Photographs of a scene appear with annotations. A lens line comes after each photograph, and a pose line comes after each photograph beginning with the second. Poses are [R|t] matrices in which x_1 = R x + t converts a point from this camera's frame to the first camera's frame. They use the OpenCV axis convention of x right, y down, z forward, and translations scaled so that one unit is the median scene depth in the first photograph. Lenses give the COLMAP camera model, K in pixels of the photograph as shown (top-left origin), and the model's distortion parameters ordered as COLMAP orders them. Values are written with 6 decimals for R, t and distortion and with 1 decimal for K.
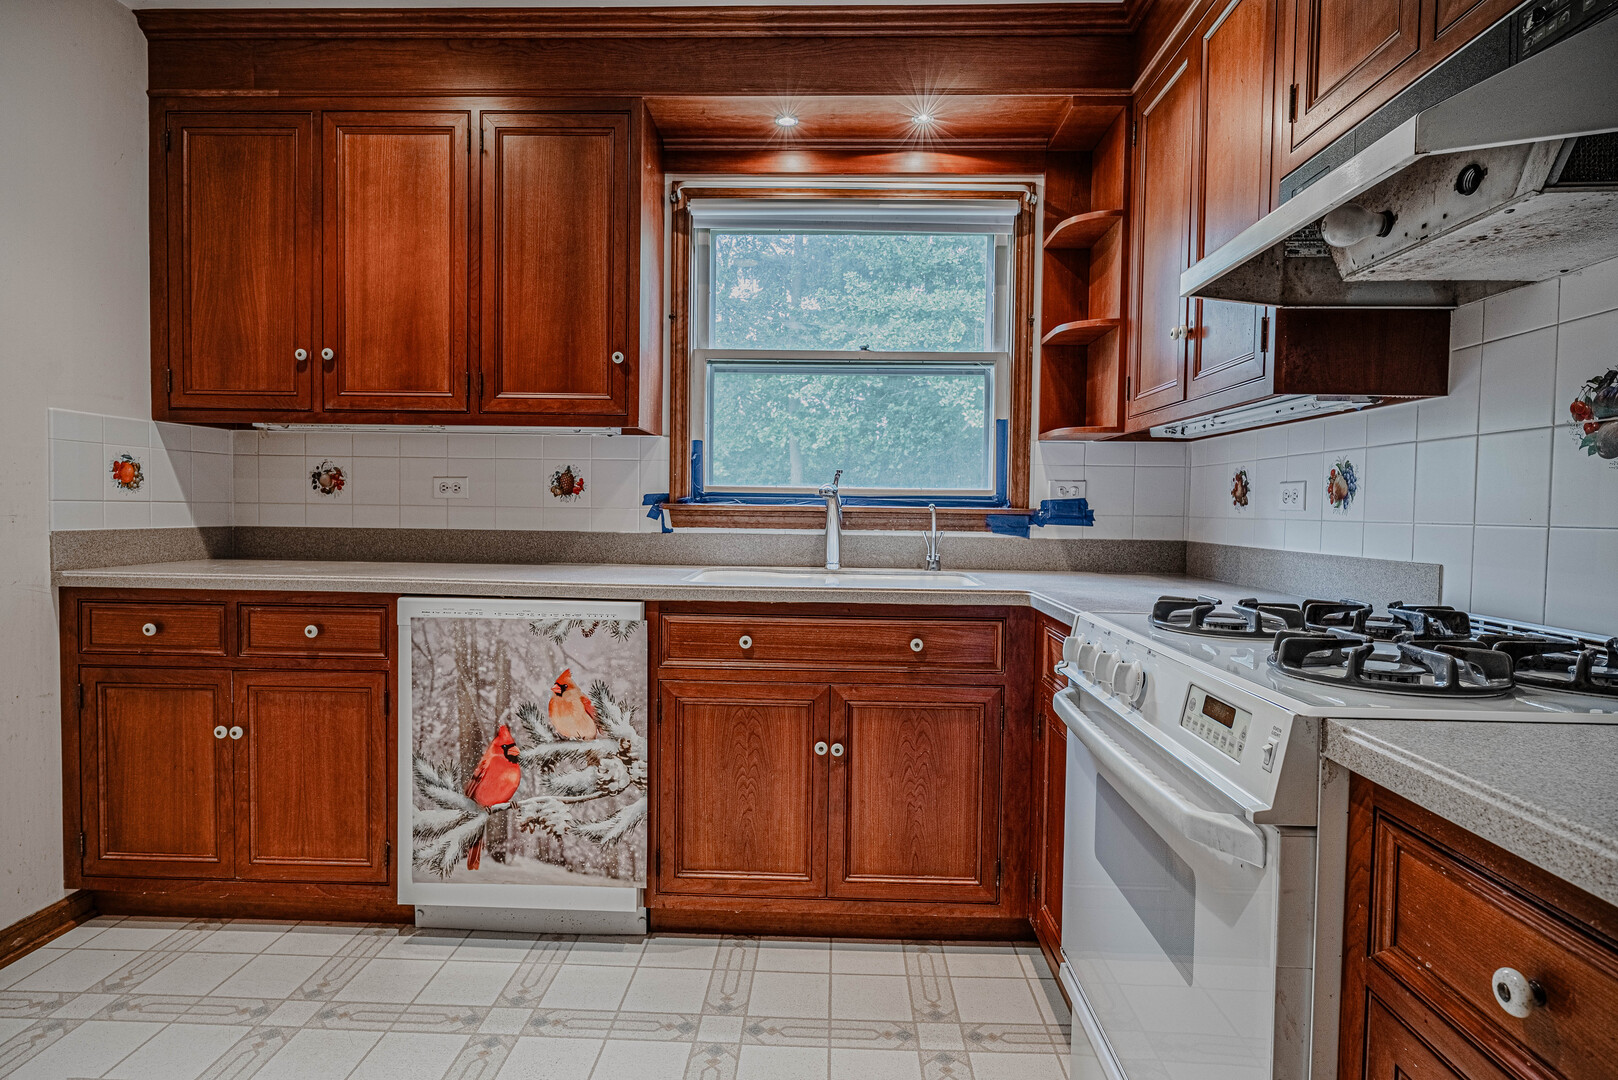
lens RADIAL K [[871.6, 0, 809.9], [0, 871.6, 538.1], [0, 0, 1]] dist [0.007967, -0.002873]
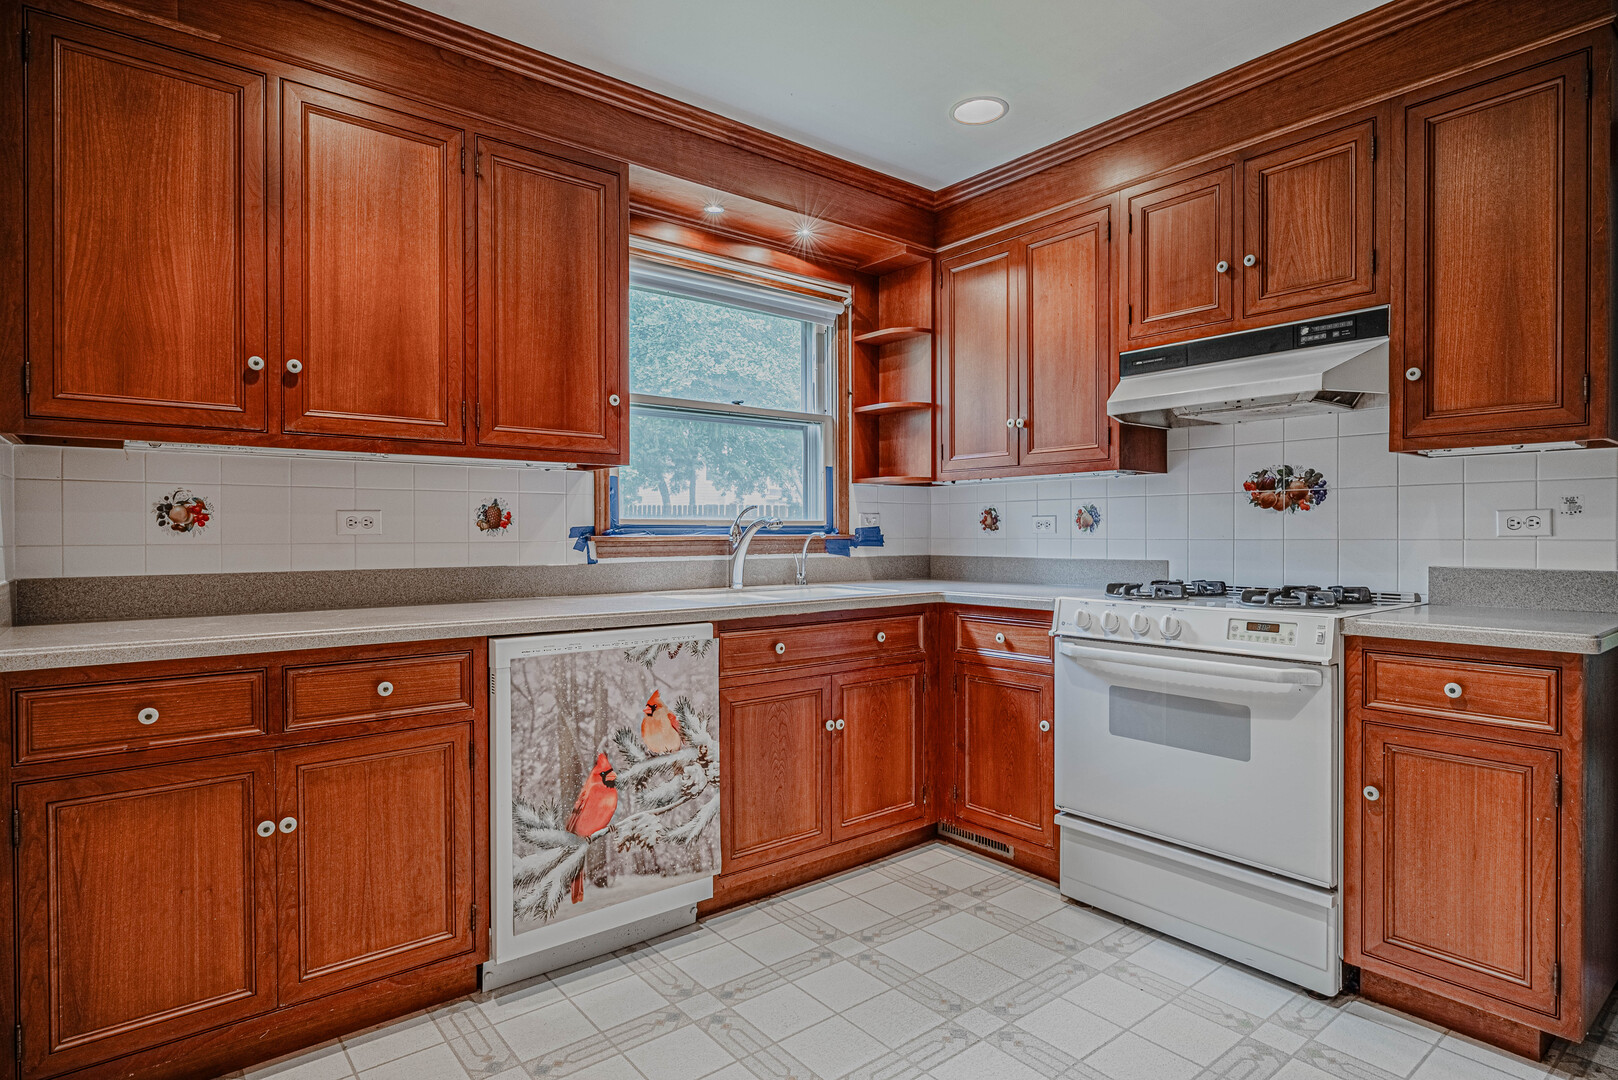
lens RADIAL K [[871.6, 0, 822.5], [0, 871.6, 539.7], [0, 0, 1]] dist [0.007967, -0.002873]
pose [[0.748049, -0.021574, 0.663292, -0.735998], [0.037588, 0.999244, -0.009890, -0.016274], [-0.662578, 0.032331, 0.748295, 0.038643]]
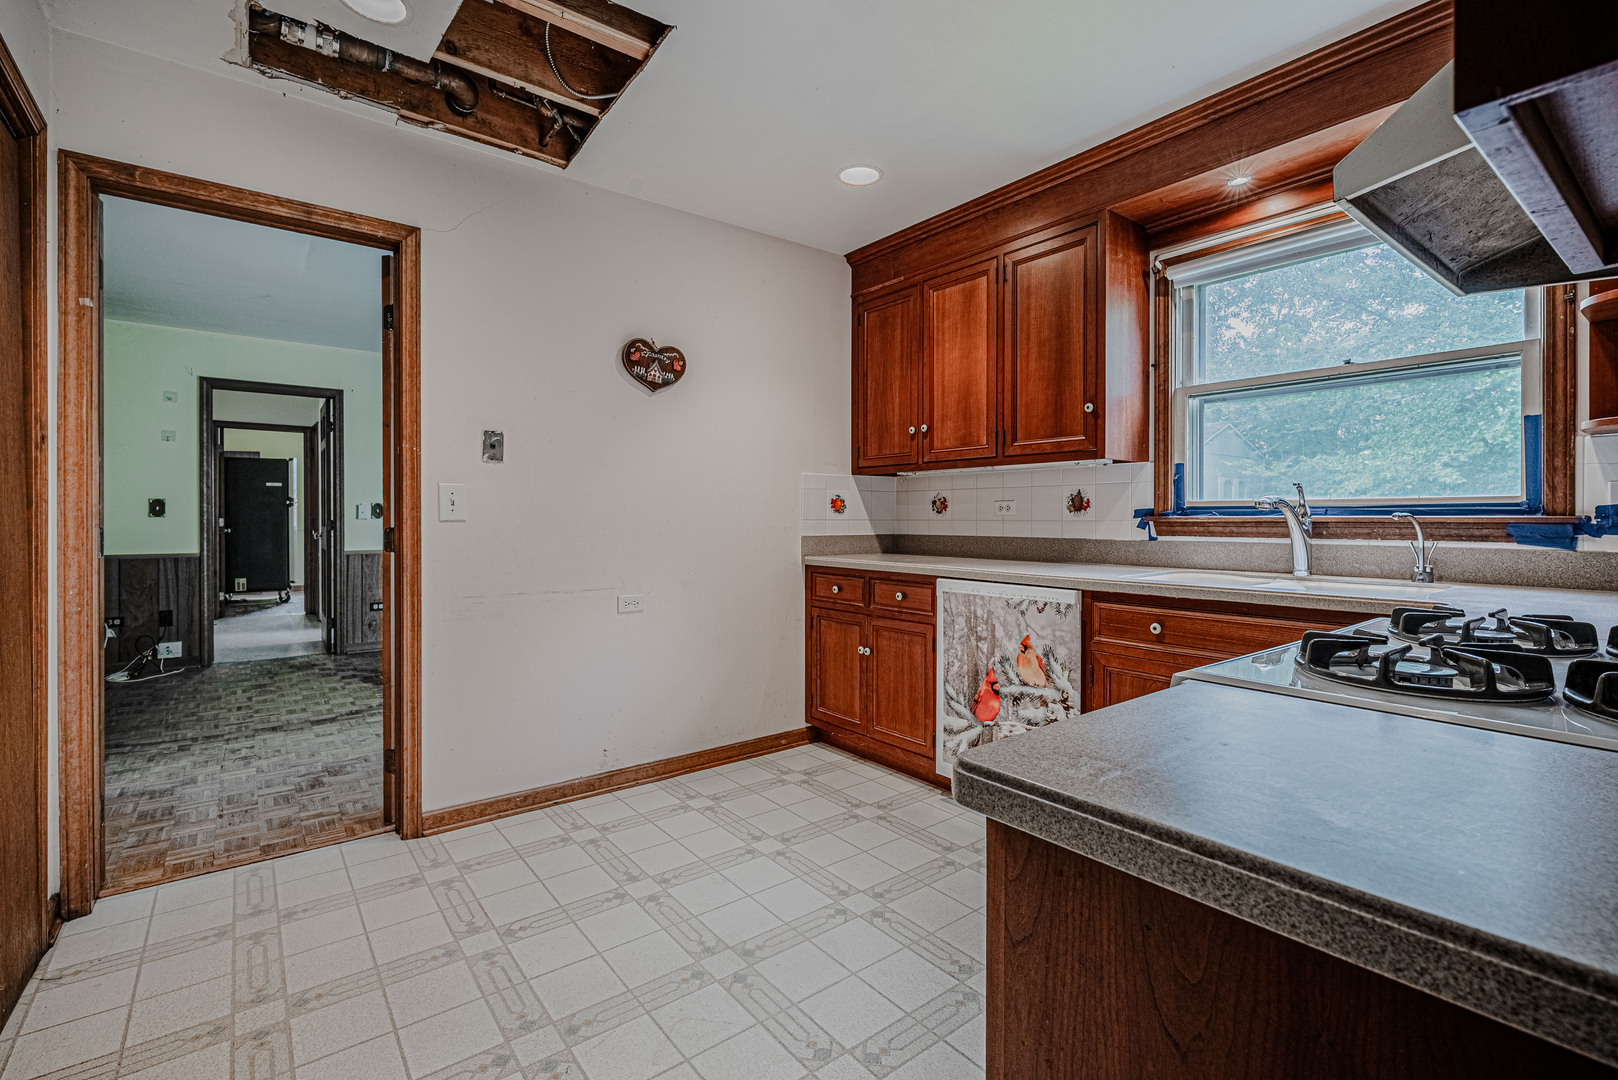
lens RADIAL K [[734.0, 0, 810.0], [0, 734.0, 523.0], [0, 0, 1]] dist [0.000685, 0.000856]
pose [[0.644688, -0.009156, -0.764391, 0.356185], [-0.017680, 0.999482, -0.026883, 0.006370], [0.764242, 0.030846, 0.644192, -0.038338]]
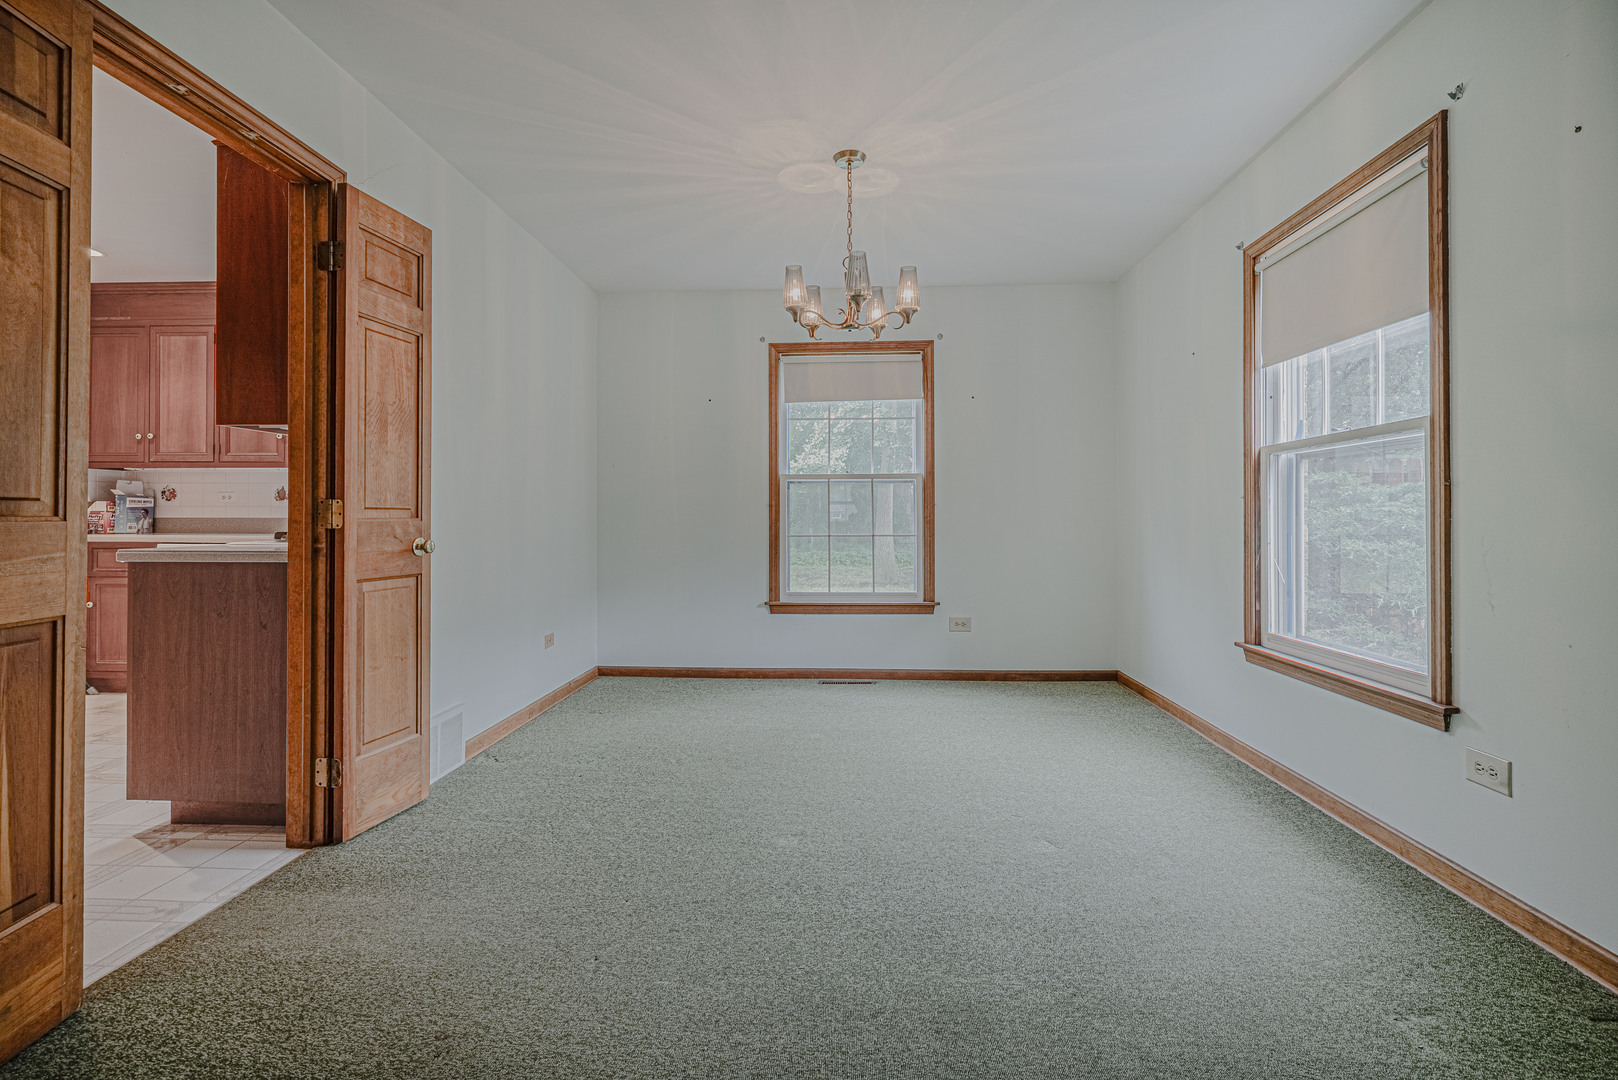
lens RADIAL K [[734.0, 0, 810.8], [0, 734.0, 518.9], [0, 0, 1]] dist [0.000685, 0.000856]
pose [[0.999641, -0.009709, -0.024985, 1.139631], [0.008814, 0.999325, -0.035670, 0.075669], [0.025314, 0.035437, 0.999051, -0.781983]]
